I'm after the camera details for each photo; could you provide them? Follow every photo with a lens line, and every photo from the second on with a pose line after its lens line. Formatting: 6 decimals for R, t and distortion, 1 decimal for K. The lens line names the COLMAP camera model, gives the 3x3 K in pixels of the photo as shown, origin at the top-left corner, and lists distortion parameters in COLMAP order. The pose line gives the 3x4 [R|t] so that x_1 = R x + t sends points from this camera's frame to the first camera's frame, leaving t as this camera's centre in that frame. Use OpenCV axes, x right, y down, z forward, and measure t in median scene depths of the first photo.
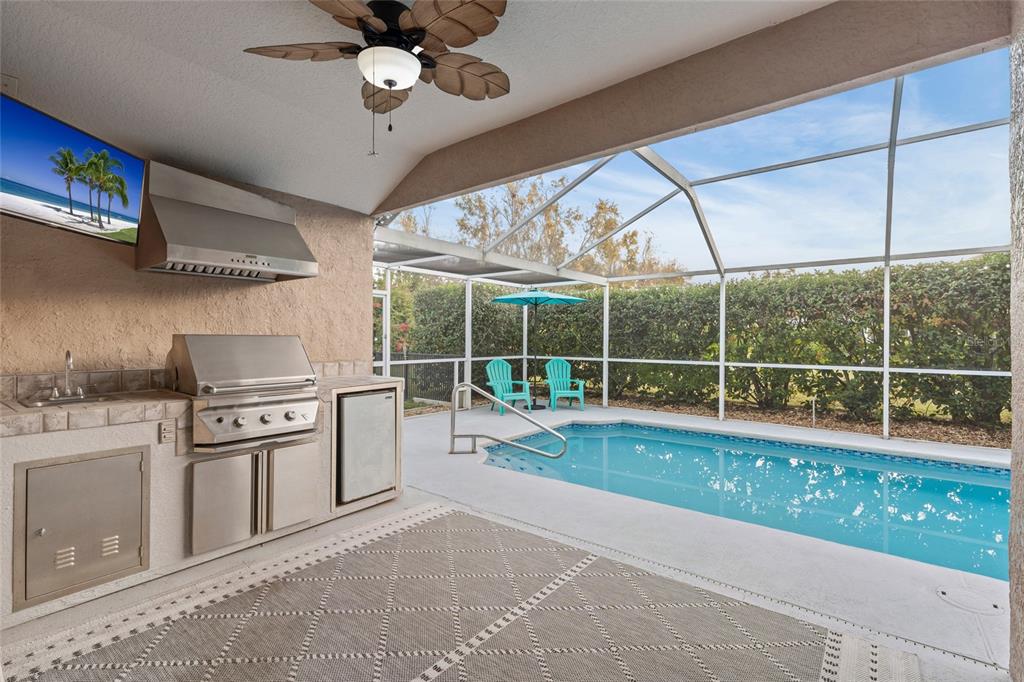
lens RADIAL K [[464.5, 0, 510.7], [0, 464.5, 345.2], [0, 0, 1]] dist [-0.002207, 0.000685]
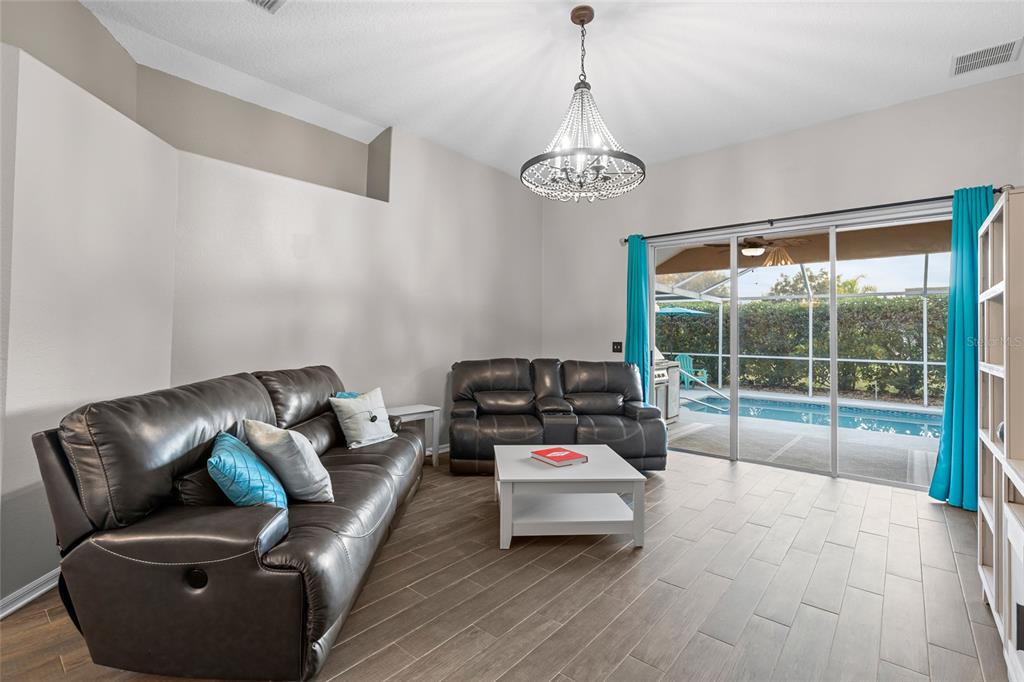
lens RADIAL K [[464.5, 0, 515.7], [0, 464.5, 330.1], [0, 0, 1]] dist [-0.002207, 0.000685]
pose [[0.999215, 0.007672, -0.038865, -0.442330], [-0.008698, 0.999616, -0.026302, -0.004424], [0.038648, 0.026619, 0.998898, -0.536318]]
